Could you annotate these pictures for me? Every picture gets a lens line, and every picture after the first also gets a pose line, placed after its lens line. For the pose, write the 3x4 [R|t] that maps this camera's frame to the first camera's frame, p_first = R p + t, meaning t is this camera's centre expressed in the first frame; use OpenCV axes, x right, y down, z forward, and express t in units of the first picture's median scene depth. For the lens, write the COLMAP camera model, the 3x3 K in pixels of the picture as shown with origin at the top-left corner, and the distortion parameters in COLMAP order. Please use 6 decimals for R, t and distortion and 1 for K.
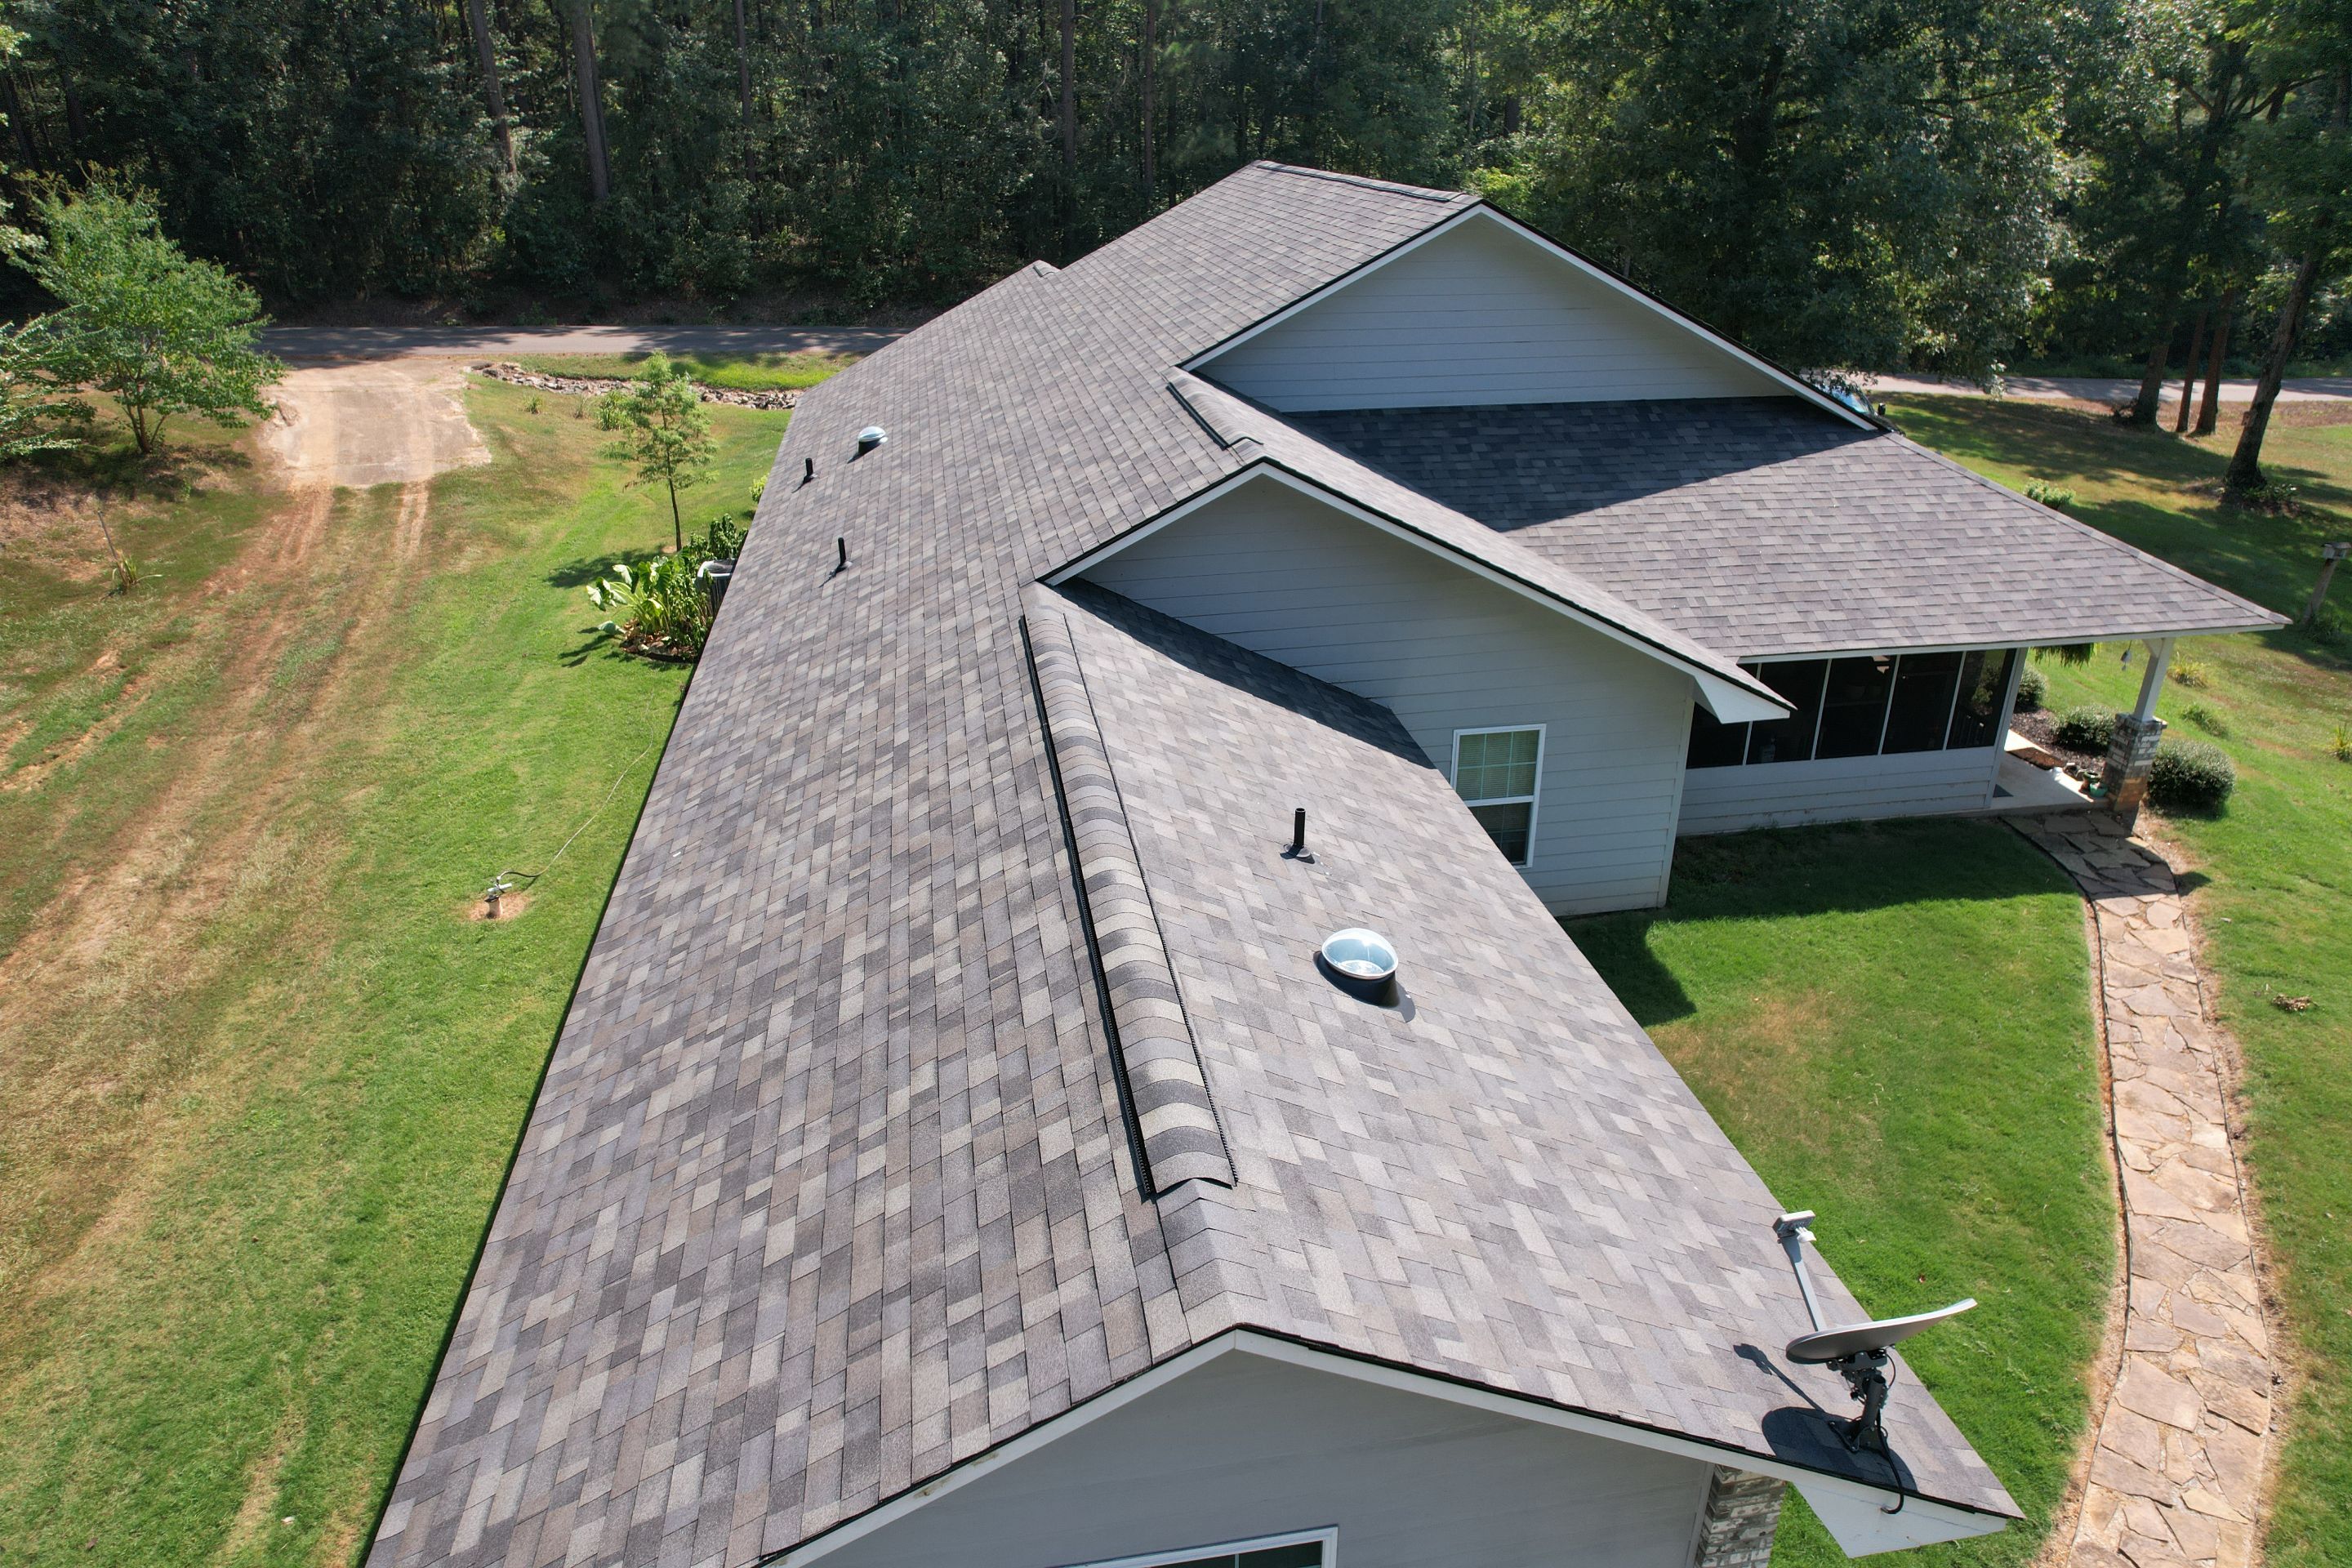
lens RADIAL K [[1498.1, 0, 1183.6], [0, 1498.1, 791.8], [0, 0, 1]] dist [-0.078445, 0.075258]
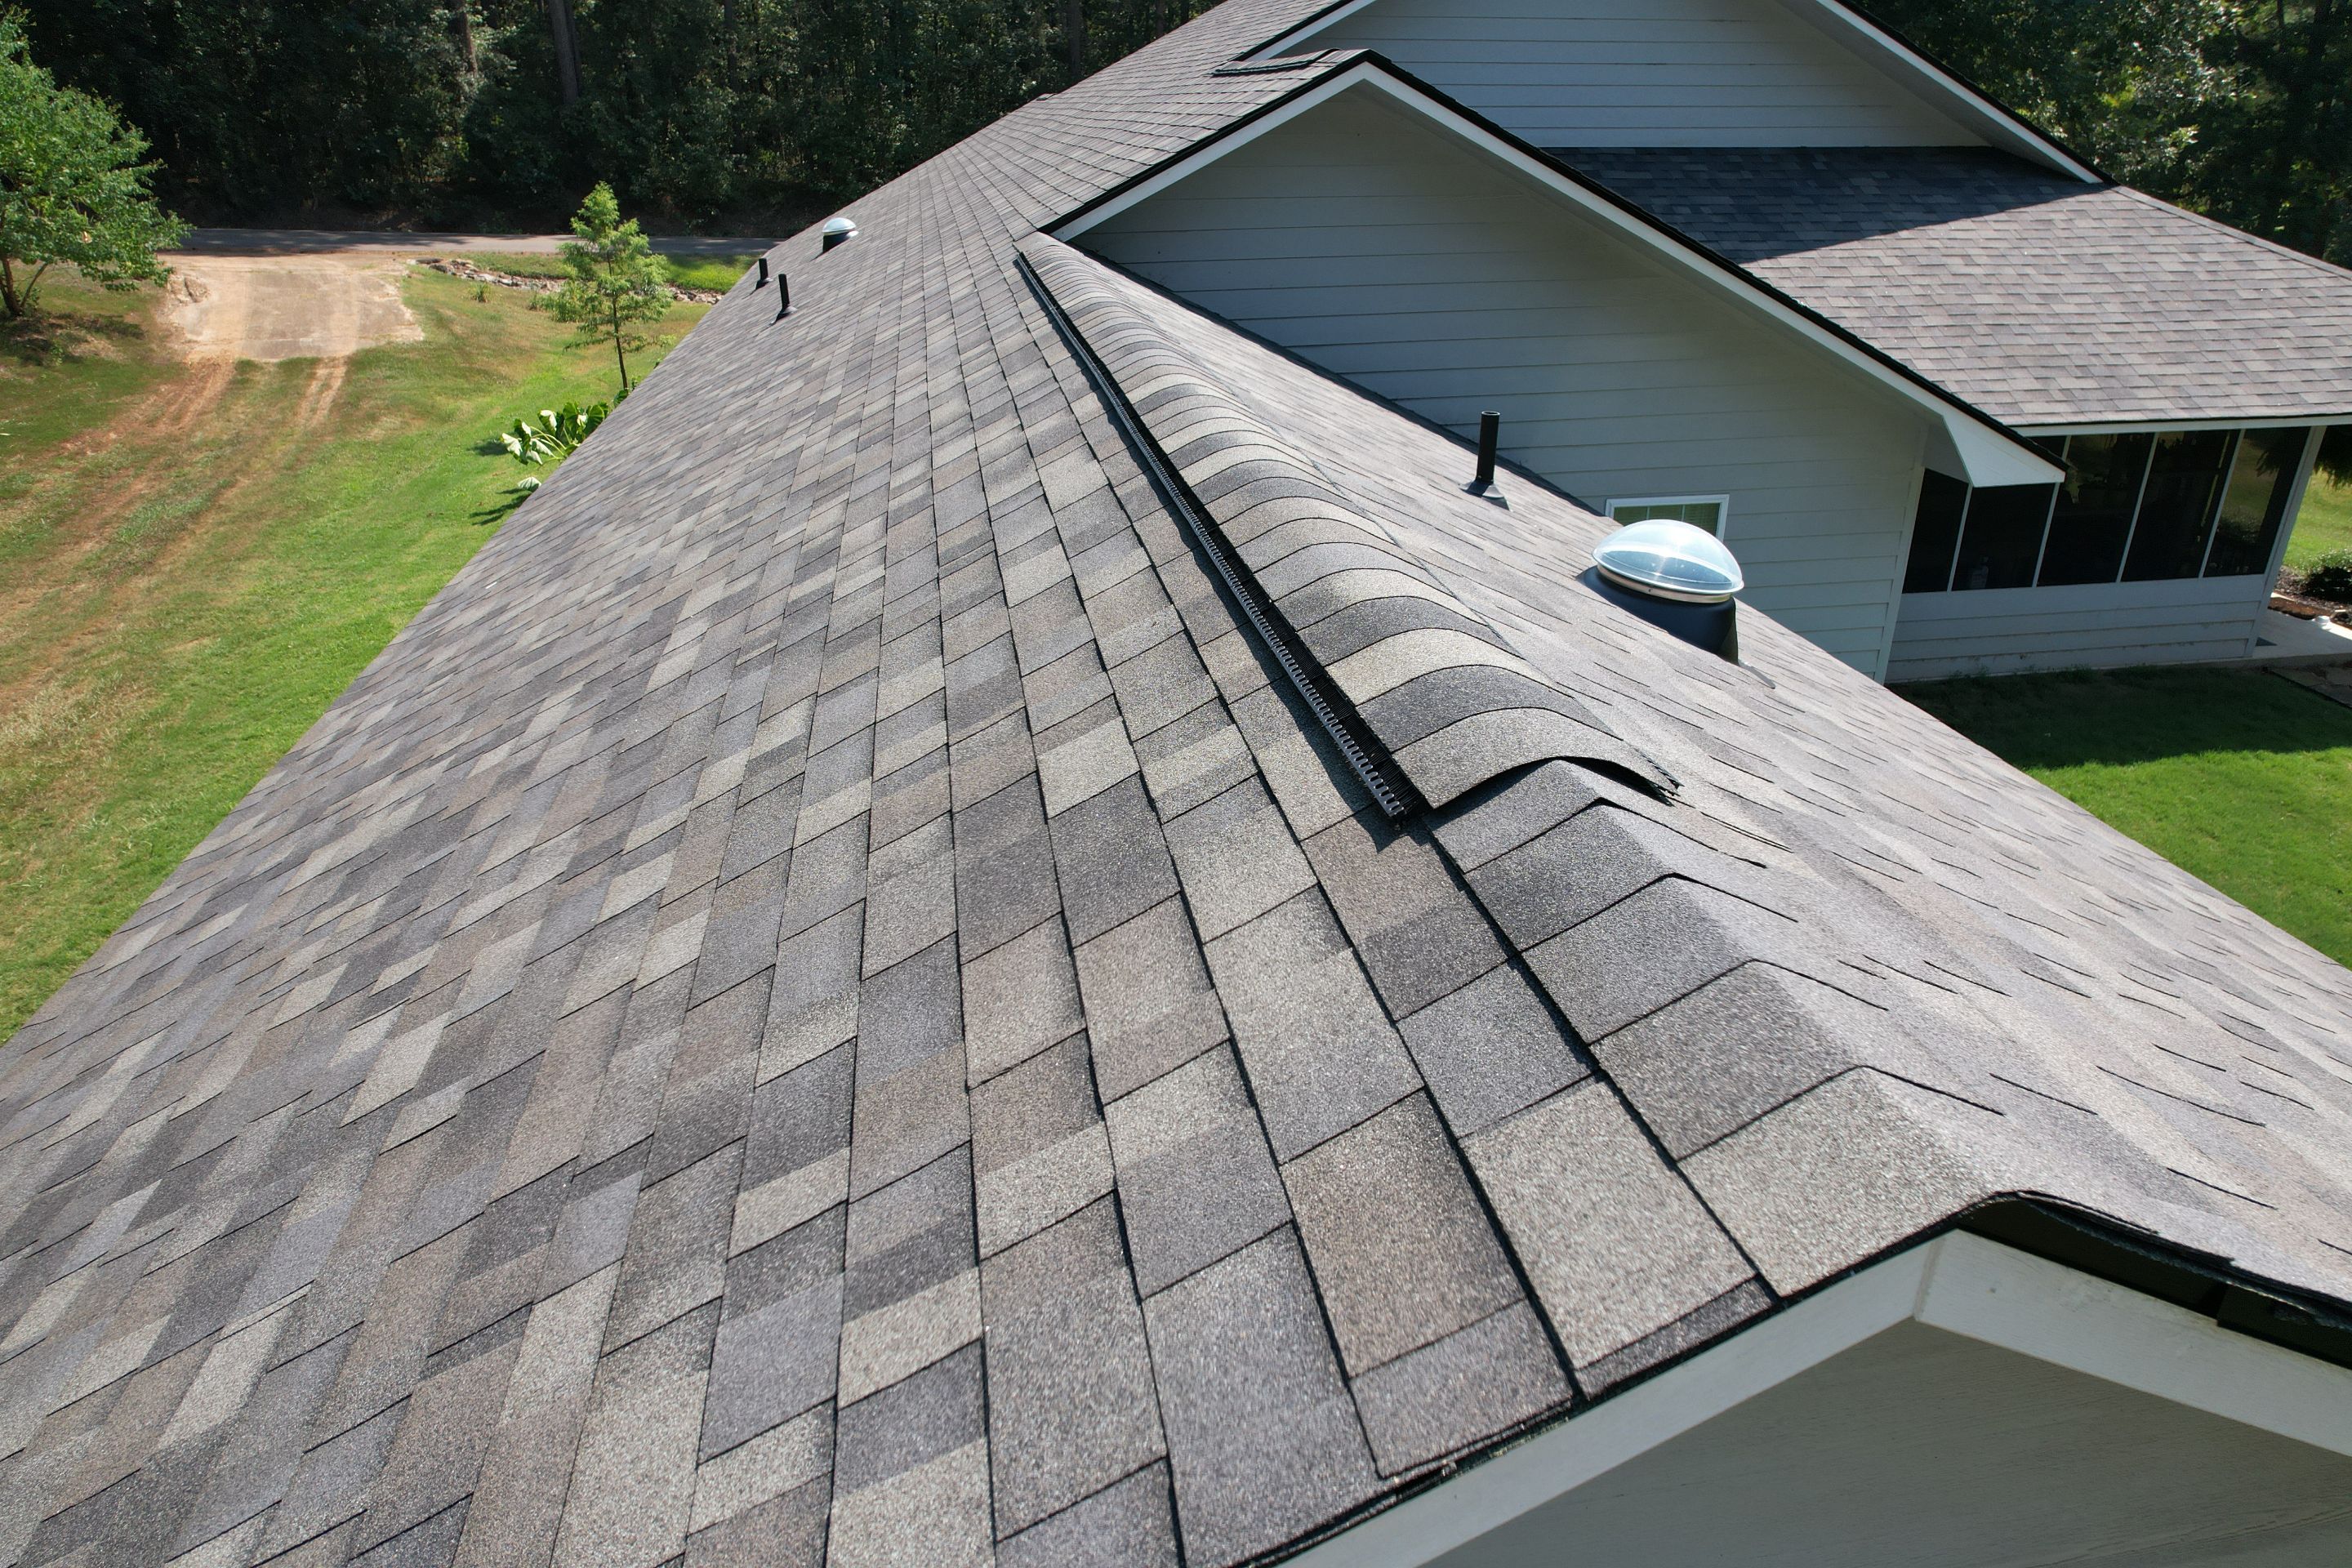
lens RADIAL K [[1498.1, 0, 1183.6], [0, 1498.1, 791.8], [0, 0, 1]] dist [-0.078445, 0.075258]
pose [[0.999997, 0.000667, -0.002357, -0.022252], [-0.000662, 0.999998, 0.002085, 0.087823], [0.002358, -0.002084, 0.999995, 0.231399]]
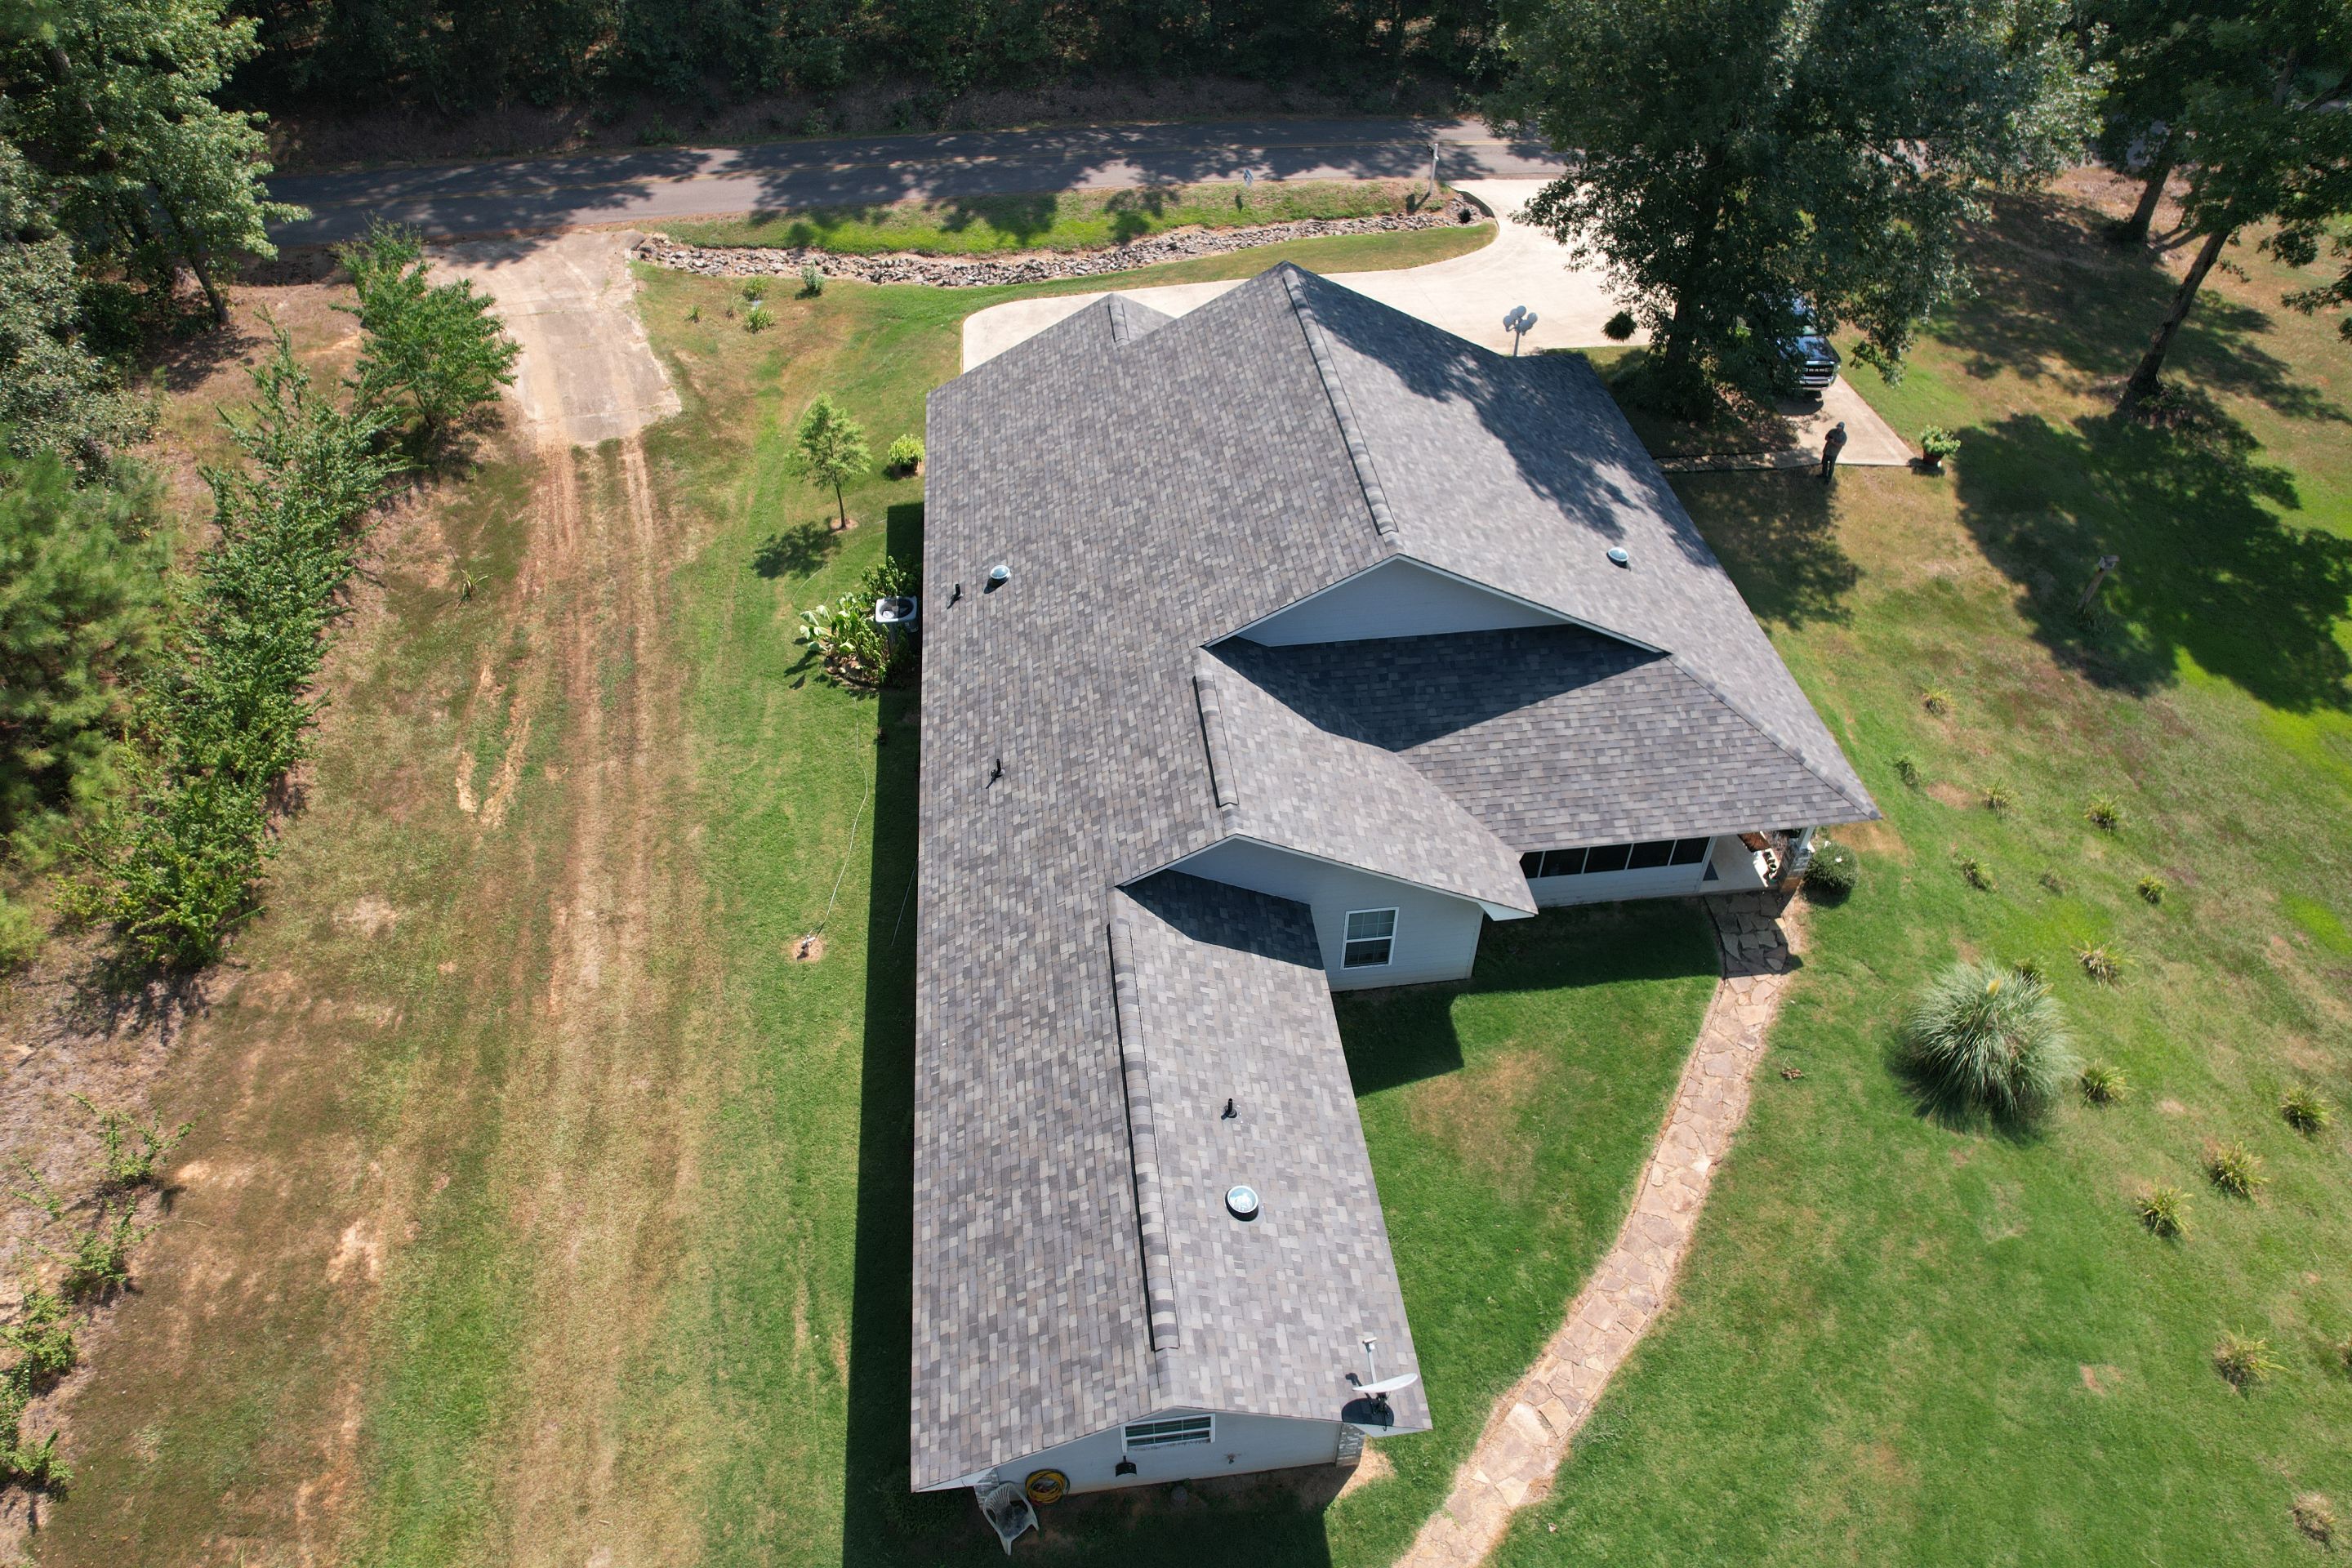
lens RADIAL K [[1491.4, 0, 1185.5], [0, 1491.4, 788.8], [0, 0, 1]] dist [-0.042048, 0.002688]
pose [[0.998777, 0.035265, -0.034661, 0.039636], [-0.022086, 0.945320, 0.325397, -0.659837], [0.044241, -0.324233, 0.944942, -0.568534]]
